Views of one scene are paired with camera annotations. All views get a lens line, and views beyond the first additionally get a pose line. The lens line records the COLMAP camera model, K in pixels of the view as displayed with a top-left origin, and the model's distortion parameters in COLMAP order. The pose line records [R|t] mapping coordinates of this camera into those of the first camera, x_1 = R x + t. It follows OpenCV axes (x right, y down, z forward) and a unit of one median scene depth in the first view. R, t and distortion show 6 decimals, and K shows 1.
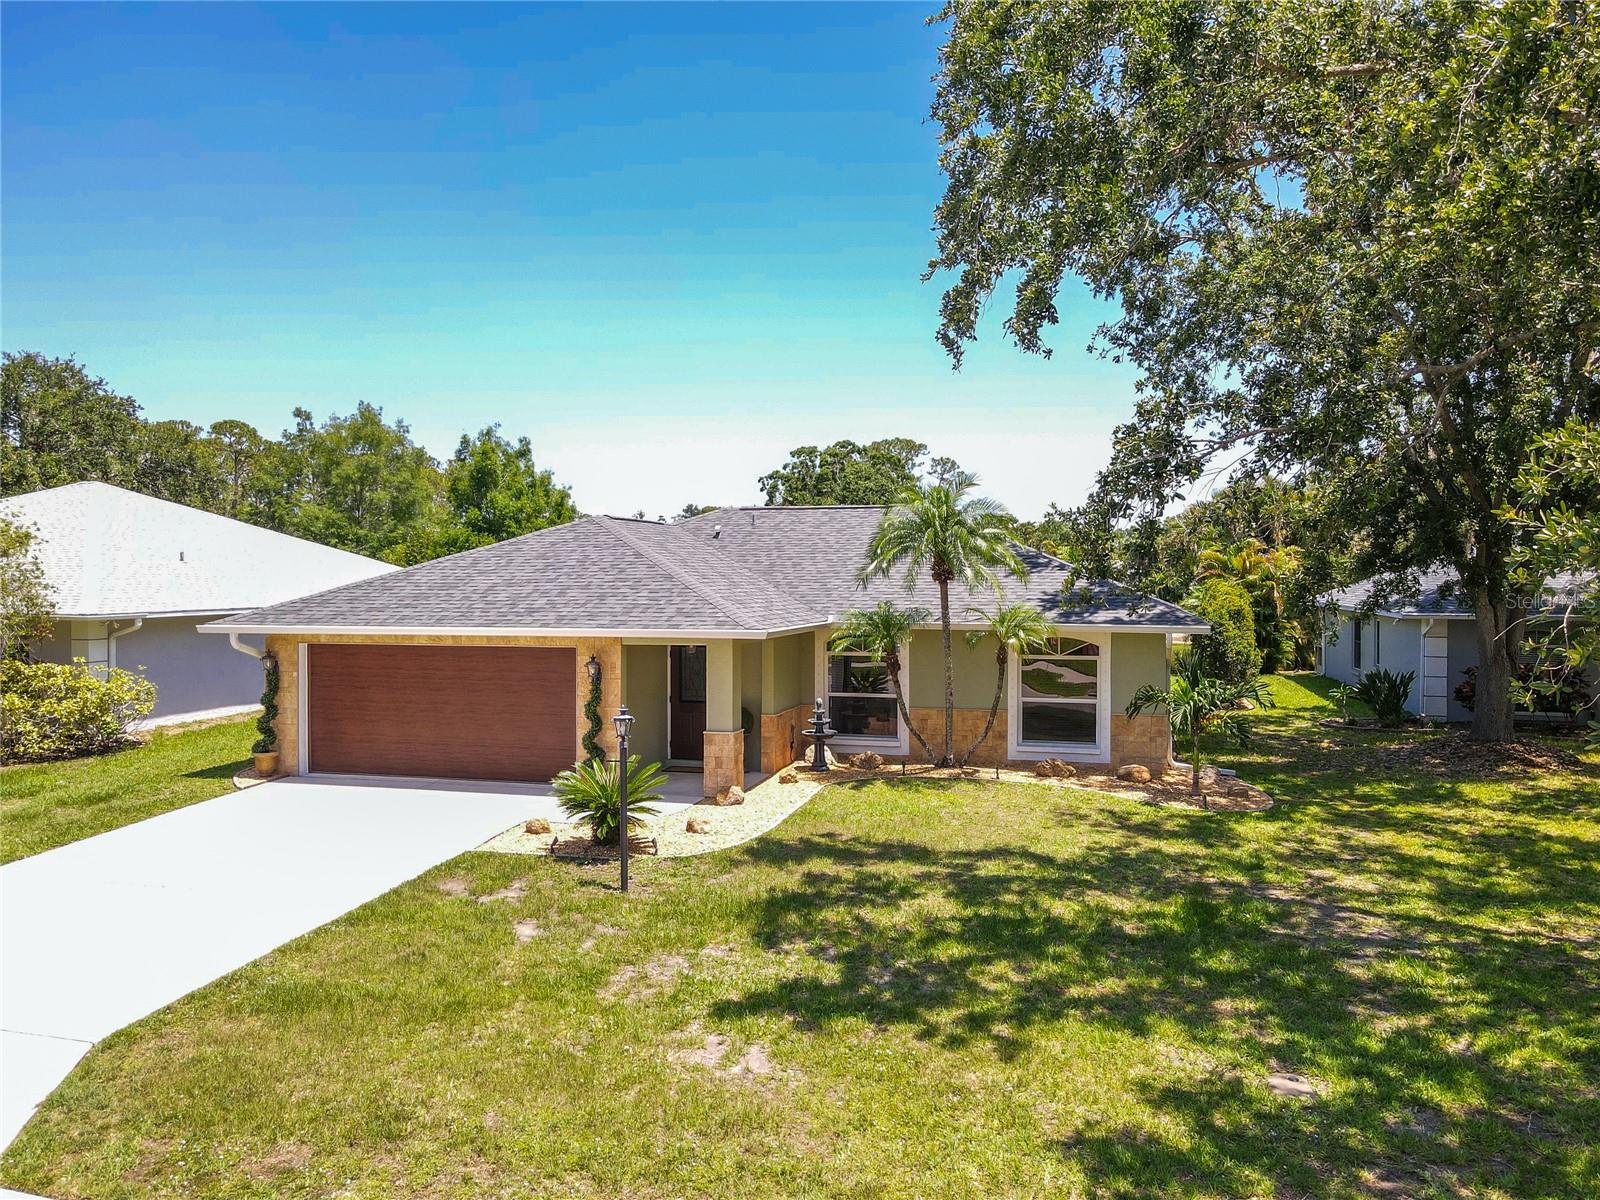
lens RADIAL K [[1172.6, 0, 817.9], [0, 1172.6, 666.2], [0, 0, 1]] dist [0.006859, 0.035596]
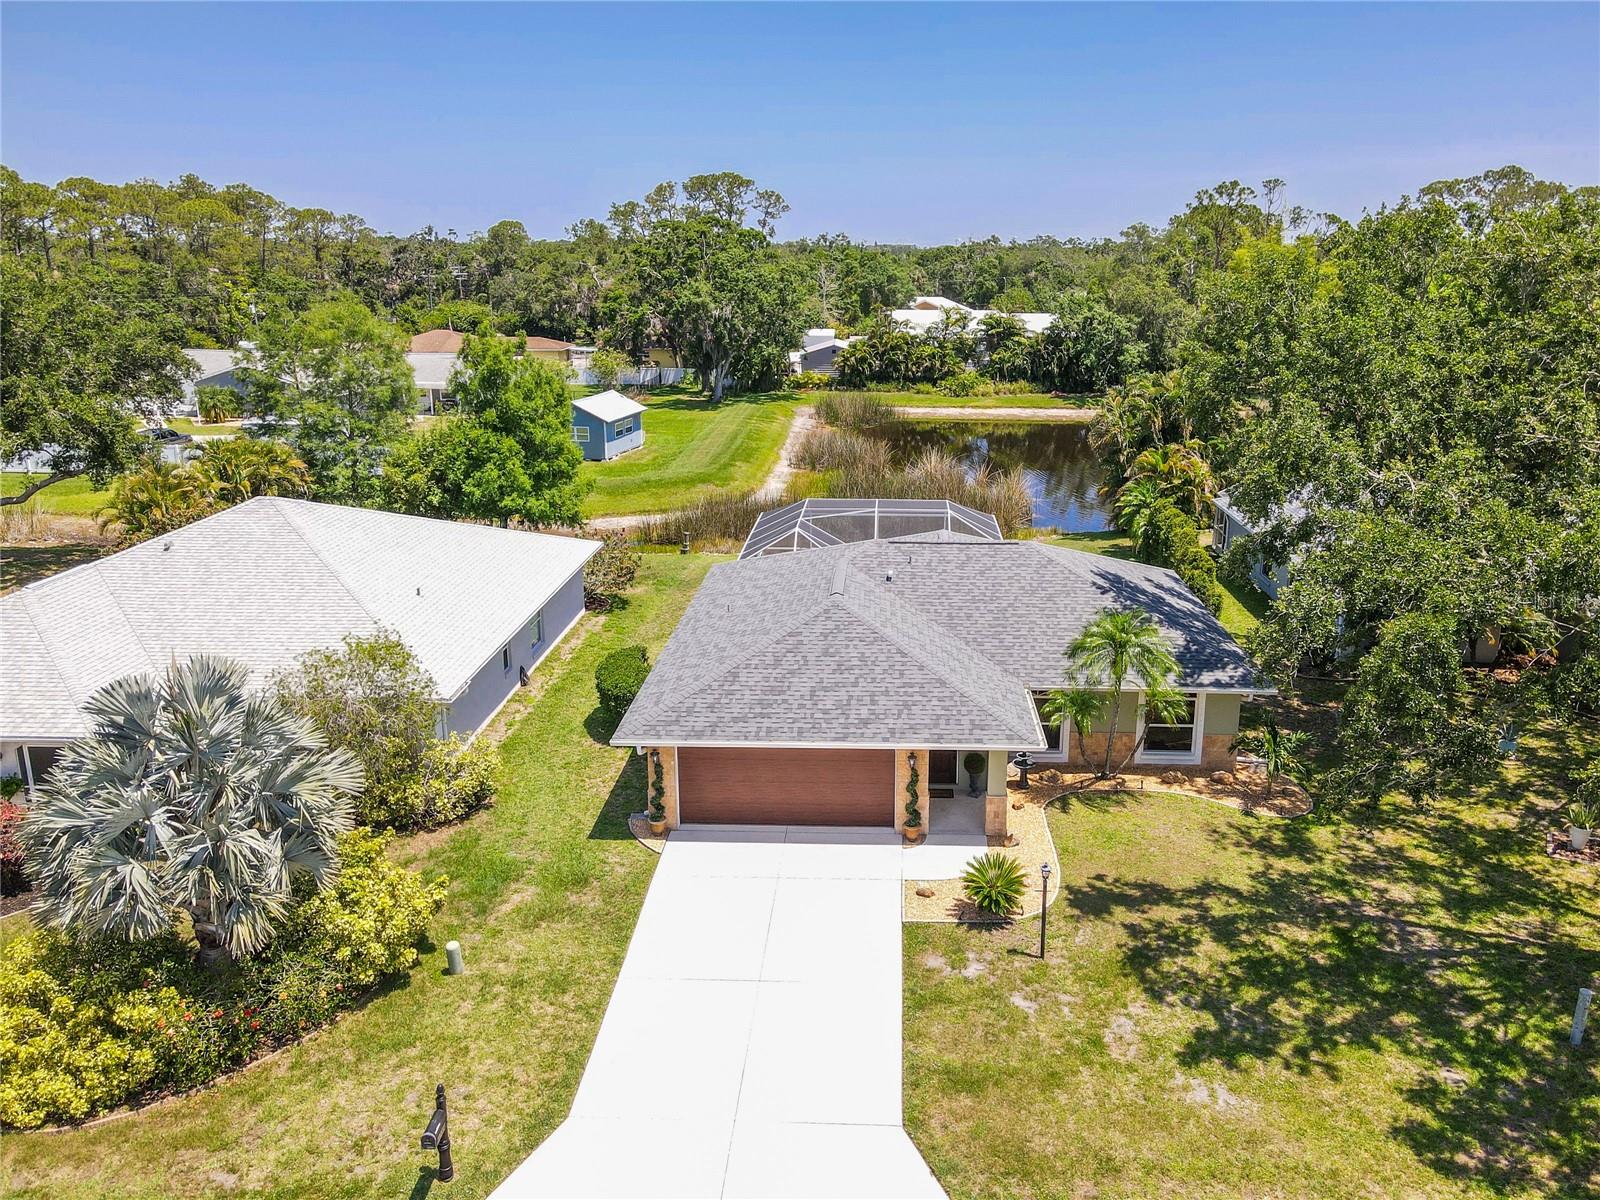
lens RADIAL K [[1172.6, 0, 869.0], [0, 1172.6, 611.9], [0, 0, 1]] dist [0.006859, 0.035596]
pose [[0.972685, -0.062175, 0.223648, -0.892130], [0.011761, 0.975424, 0.220021, -0.803602], [-0.231831, -0.211381, 0.949512, -0.556857]]
